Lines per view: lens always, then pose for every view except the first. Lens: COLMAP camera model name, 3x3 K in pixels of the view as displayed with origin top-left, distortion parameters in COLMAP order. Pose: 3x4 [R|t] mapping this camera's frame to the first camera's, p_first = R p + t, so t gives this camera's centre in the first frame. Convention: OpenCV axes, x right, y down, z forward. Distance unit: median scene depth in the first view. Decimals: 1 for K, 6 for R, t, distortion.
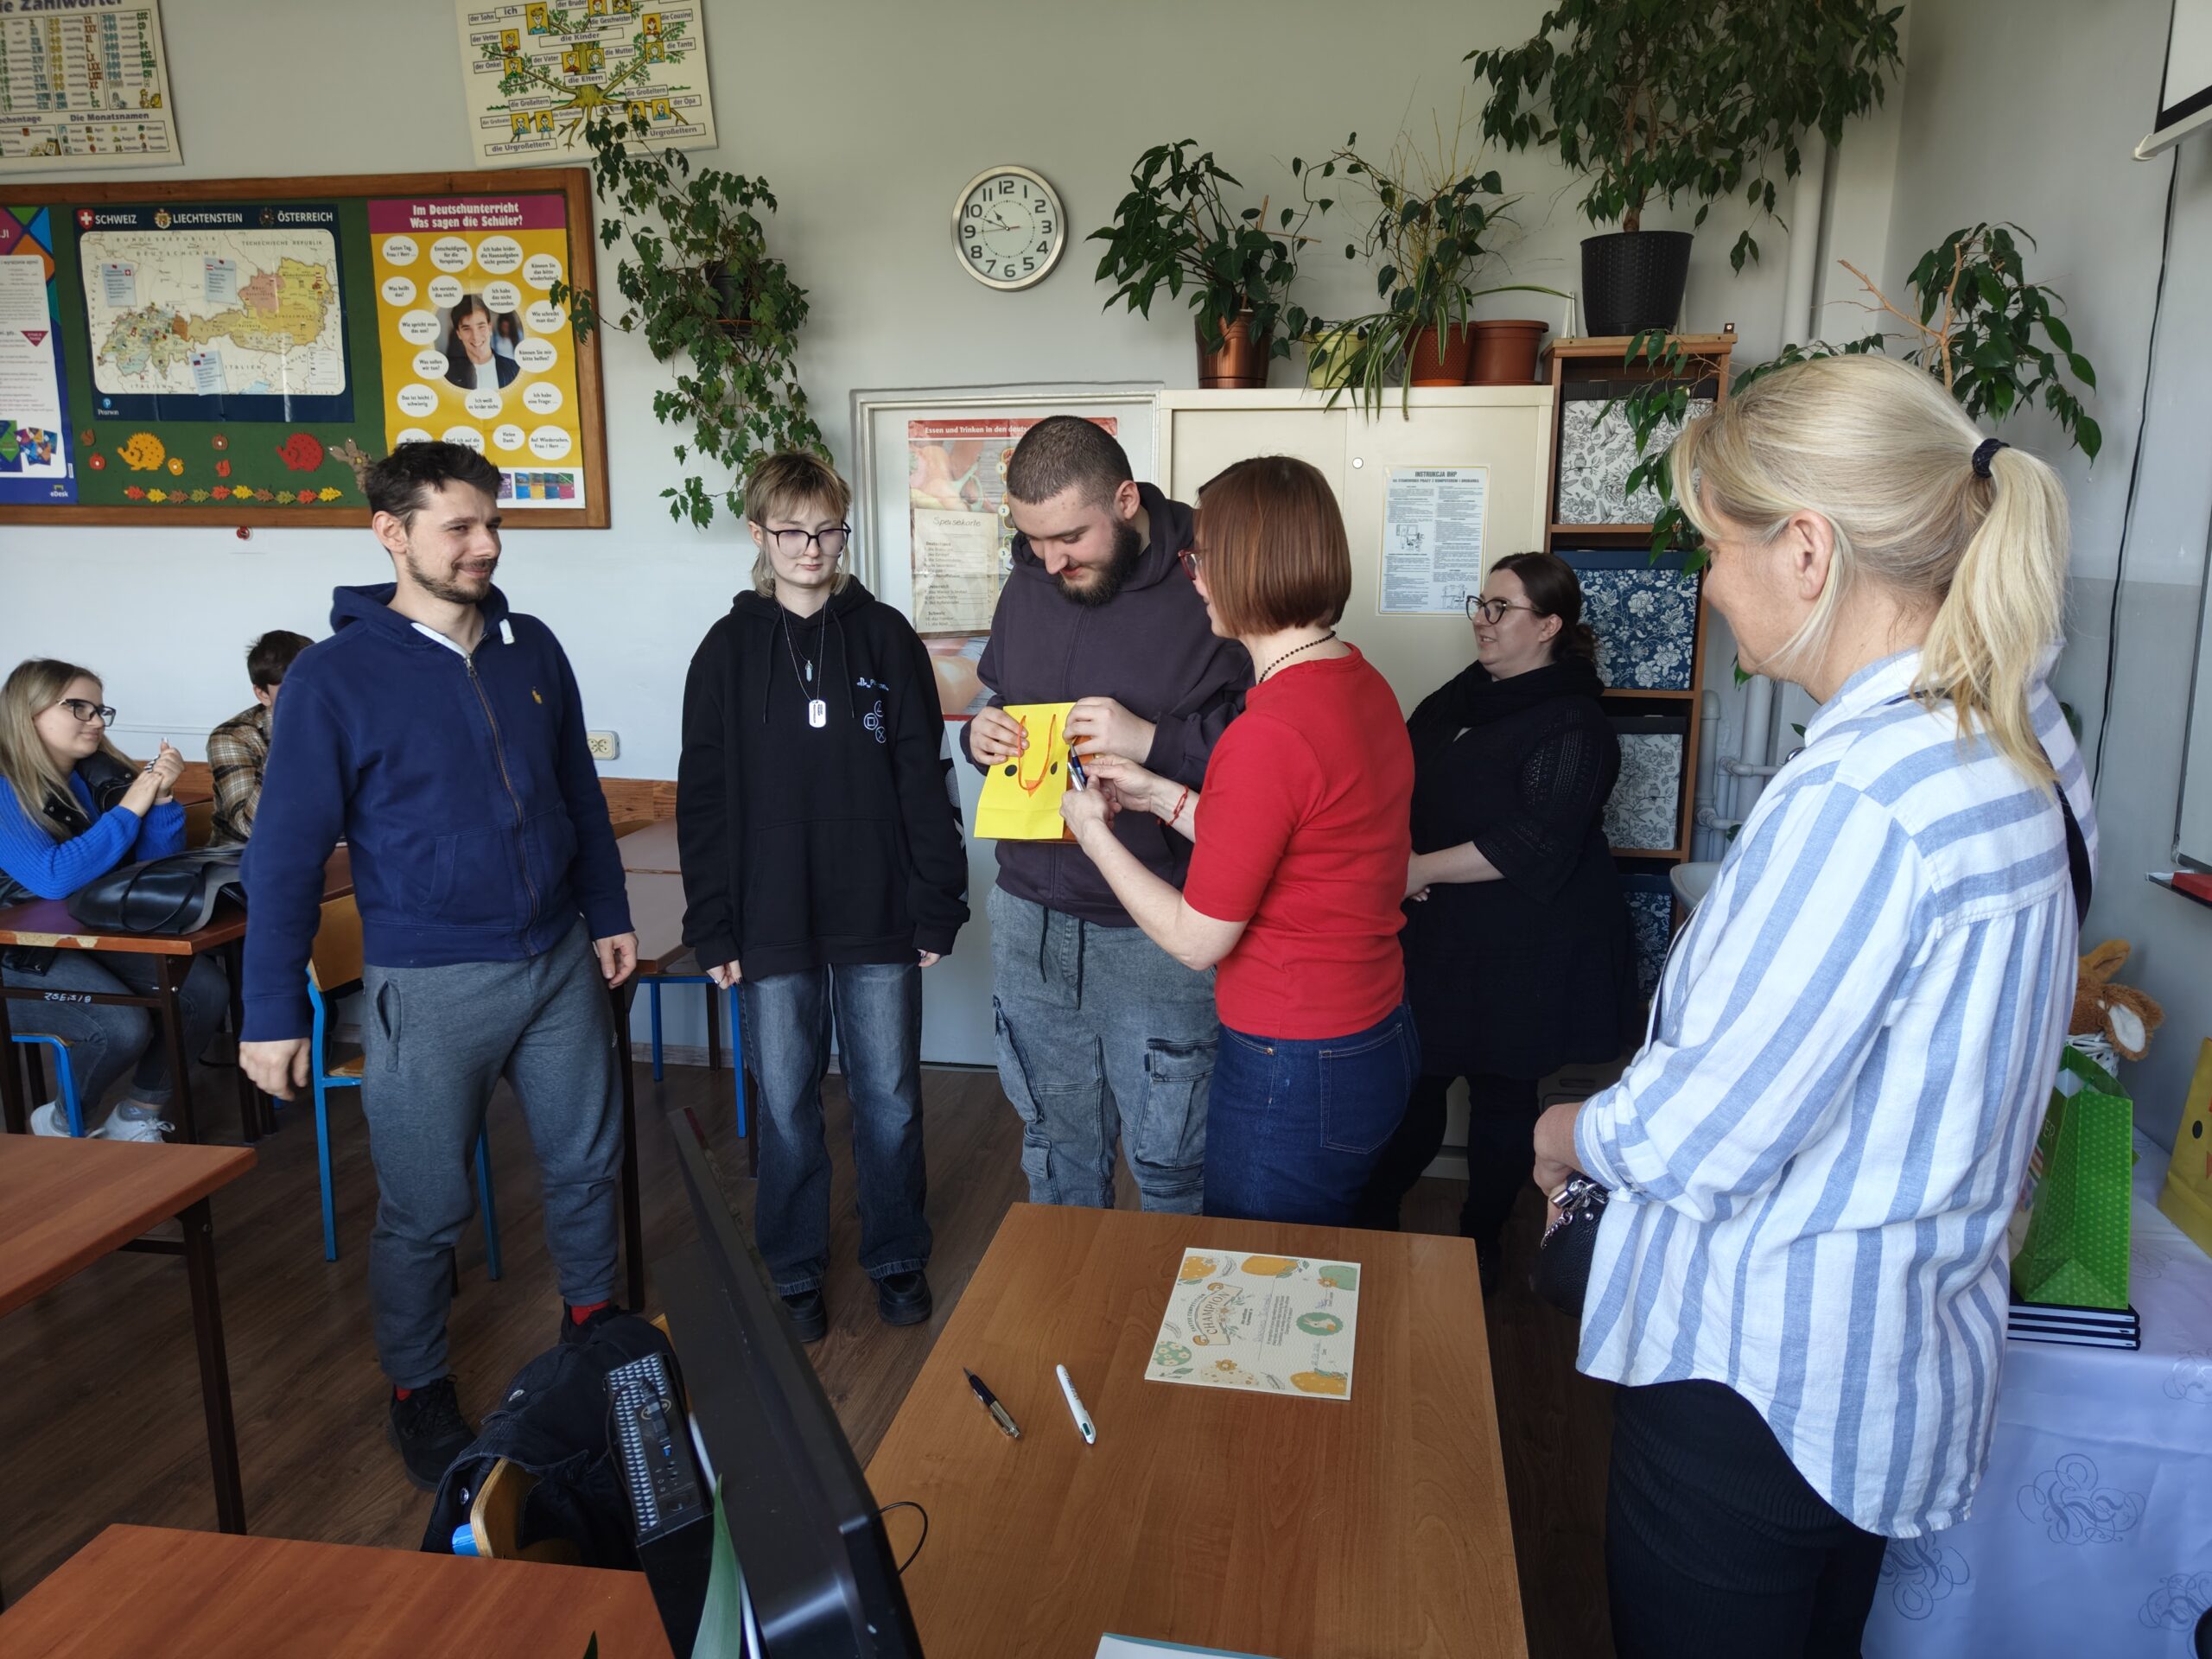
lens RADIAL K [[1598.1, 0, 1114.6], [0, 1598.1, 838.2], [0, 0, 1]] dist [0.021444, -0.014212]
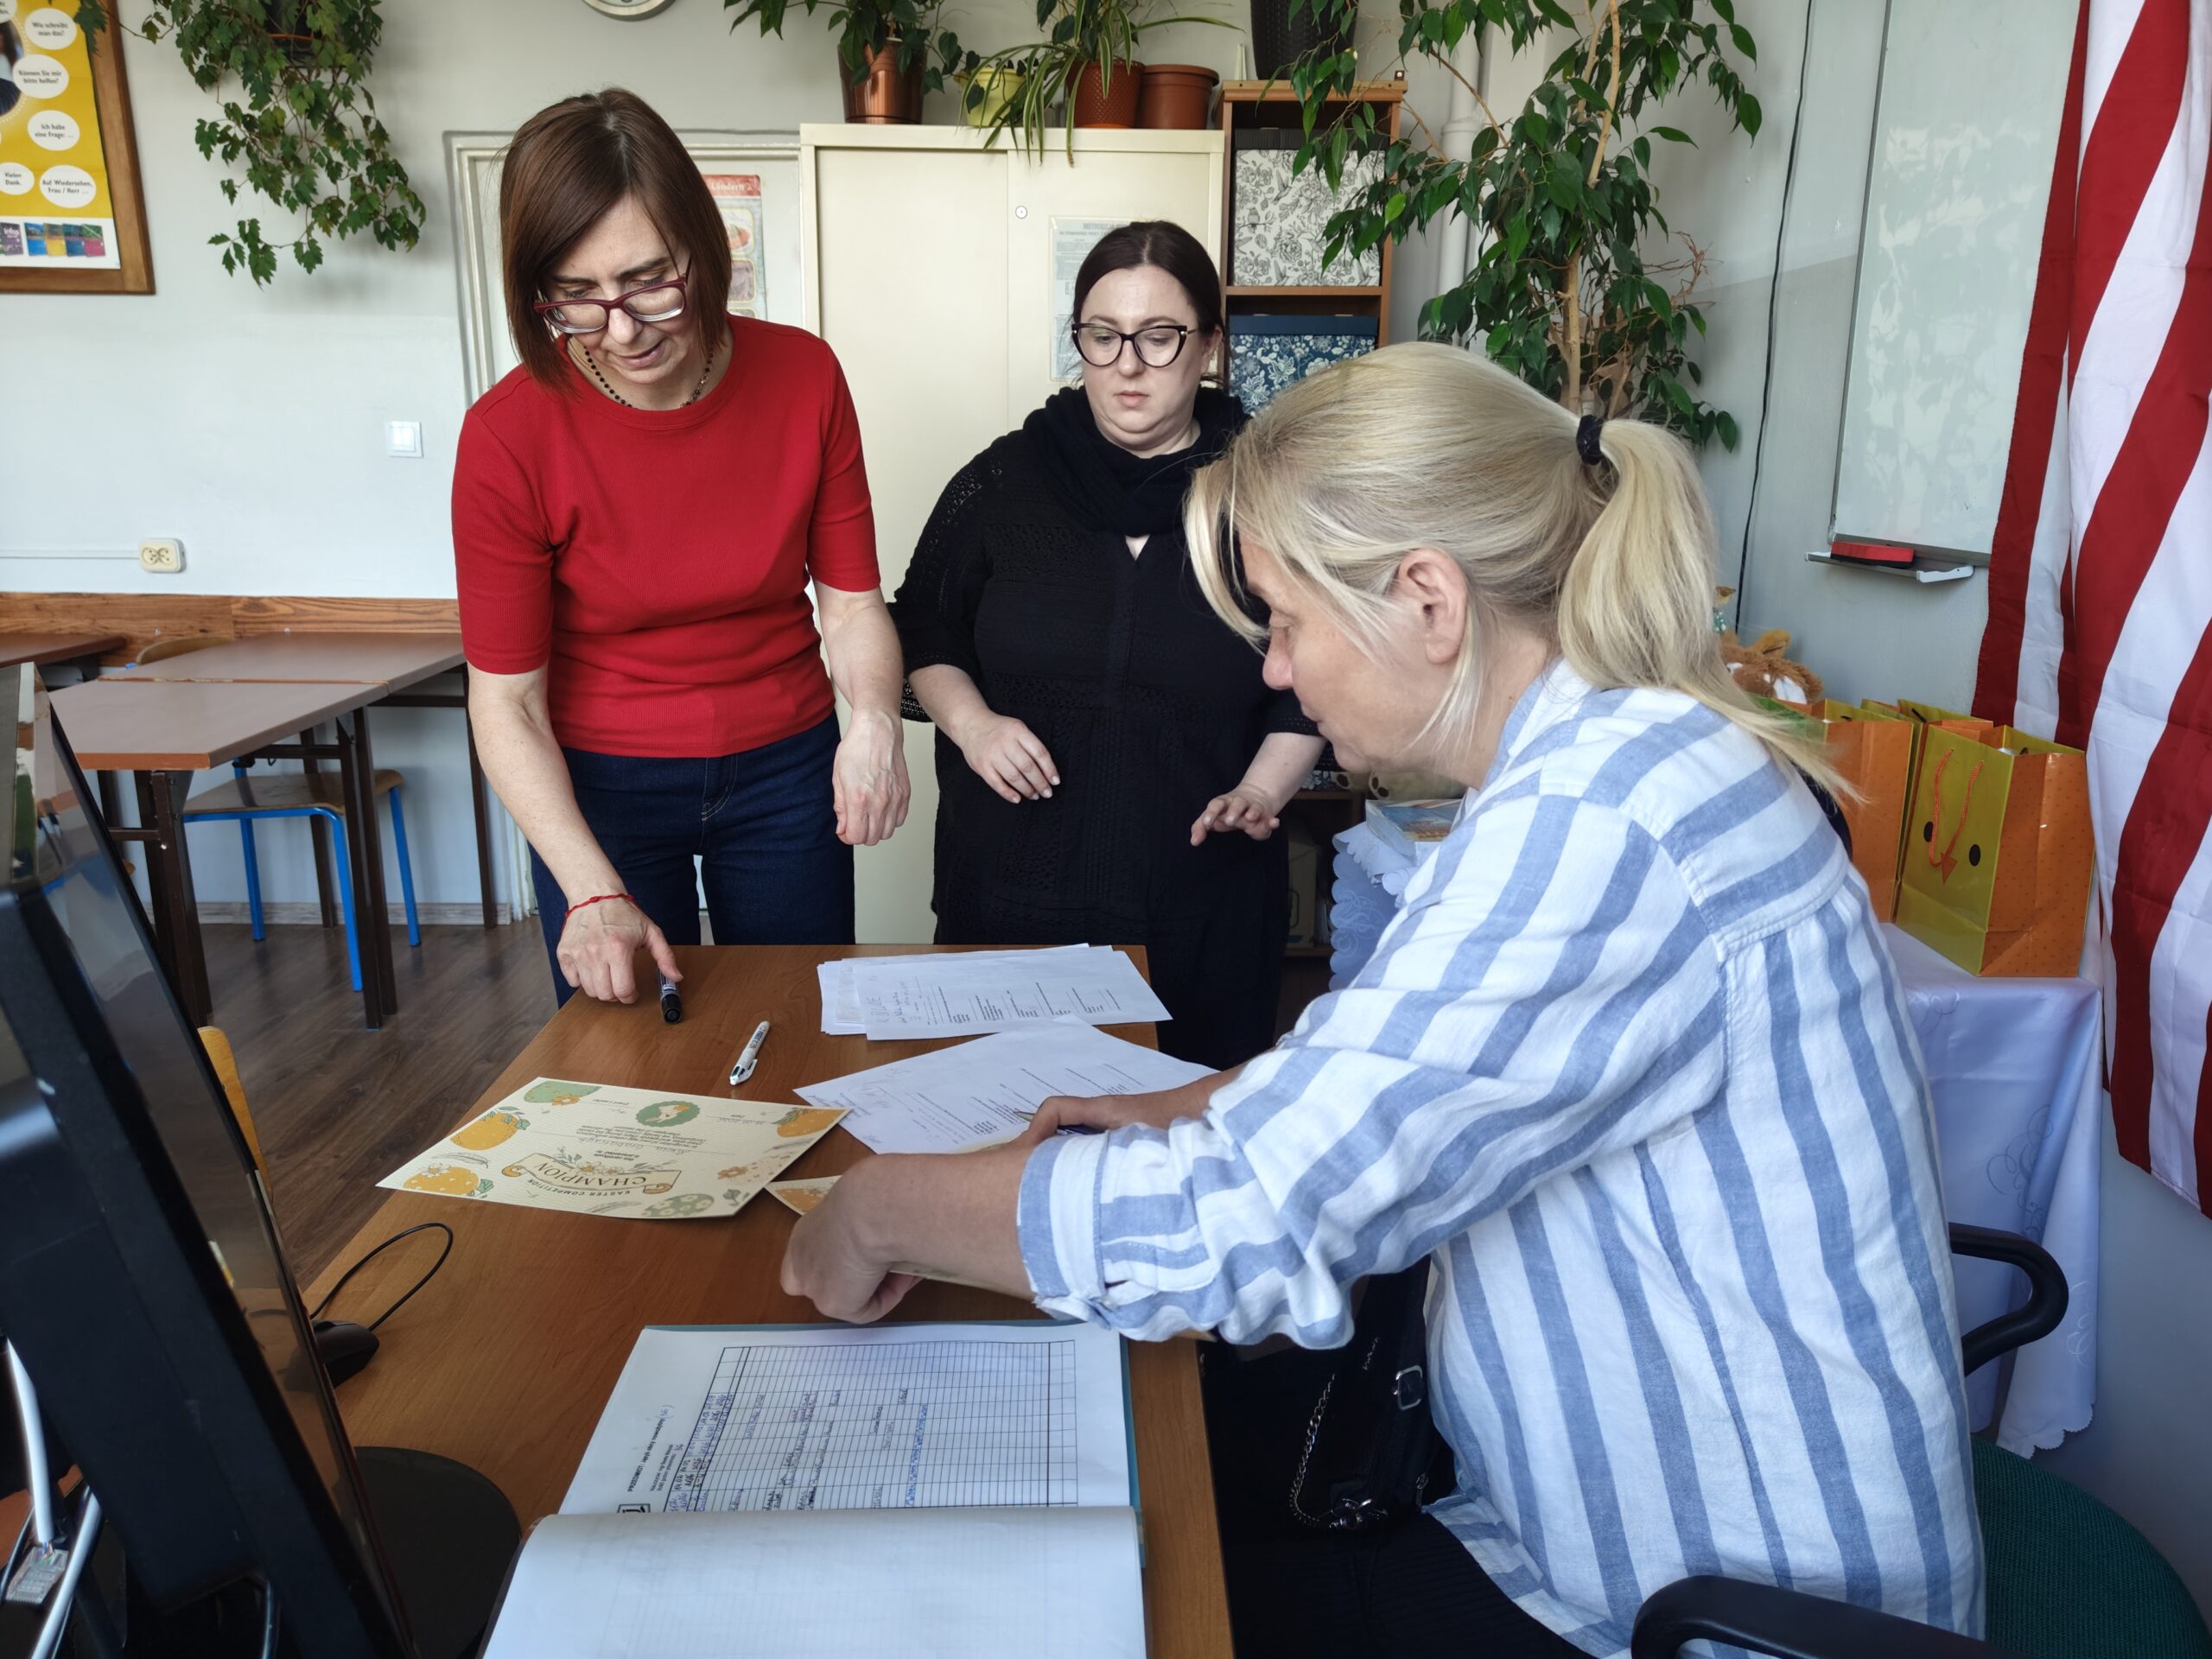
lens RADIAL K [[1598.1, 0, 1139.4], [0, 1598.1, 831.4], [0, 0, 1]] dist [0.021444, -0.014212]
pose [[0.980268, -0.040744, 0.193428, 0.024585], [0.029123, 0.997617, 0.062548, 0.065608], [-0.195516, -0.055681, 0.979119, 0.060368]]
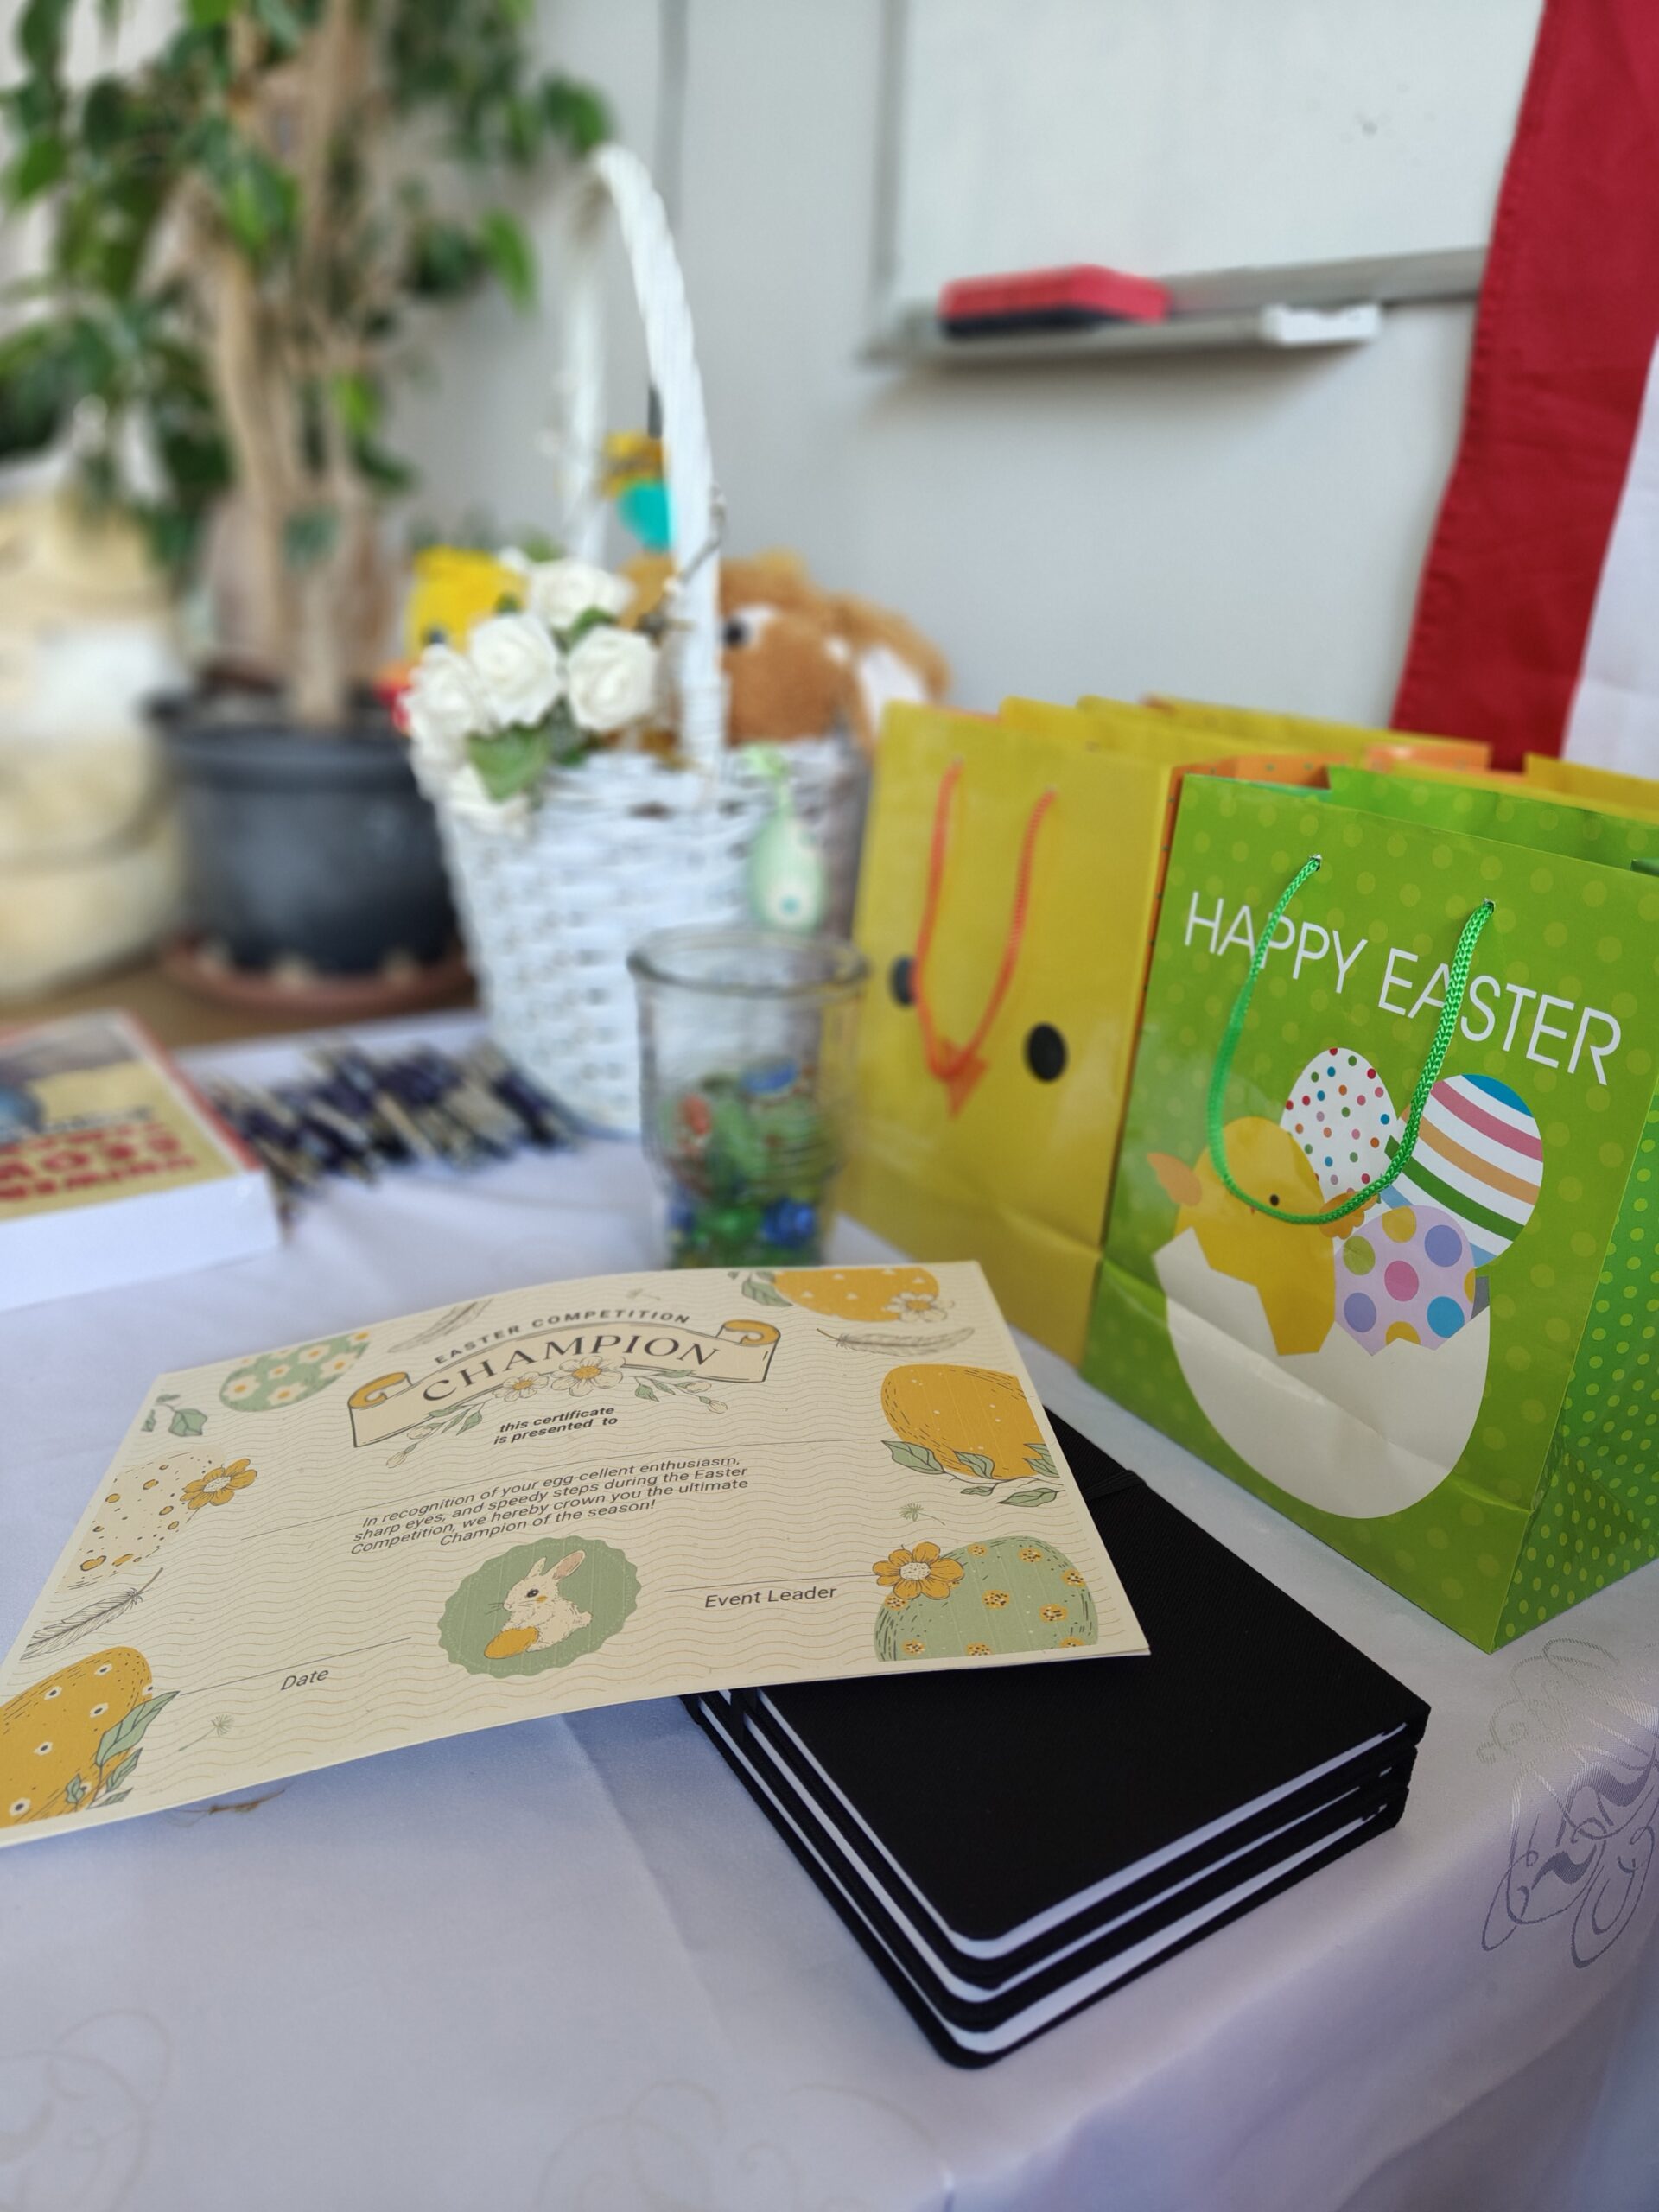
lens RADIAL K [[1598.1, 0, 823.3], [0, 1598.1, 1113.5], [0, 0, 1]] dist [0.021444, -0.014212]
pose [[0.722444, -0.213653, 0.657592, 0.183182], [0.077904, 0.970158, 0.229620, 0.063414], [-0.687027, -0.114658, 0.717529, 0.379087]]
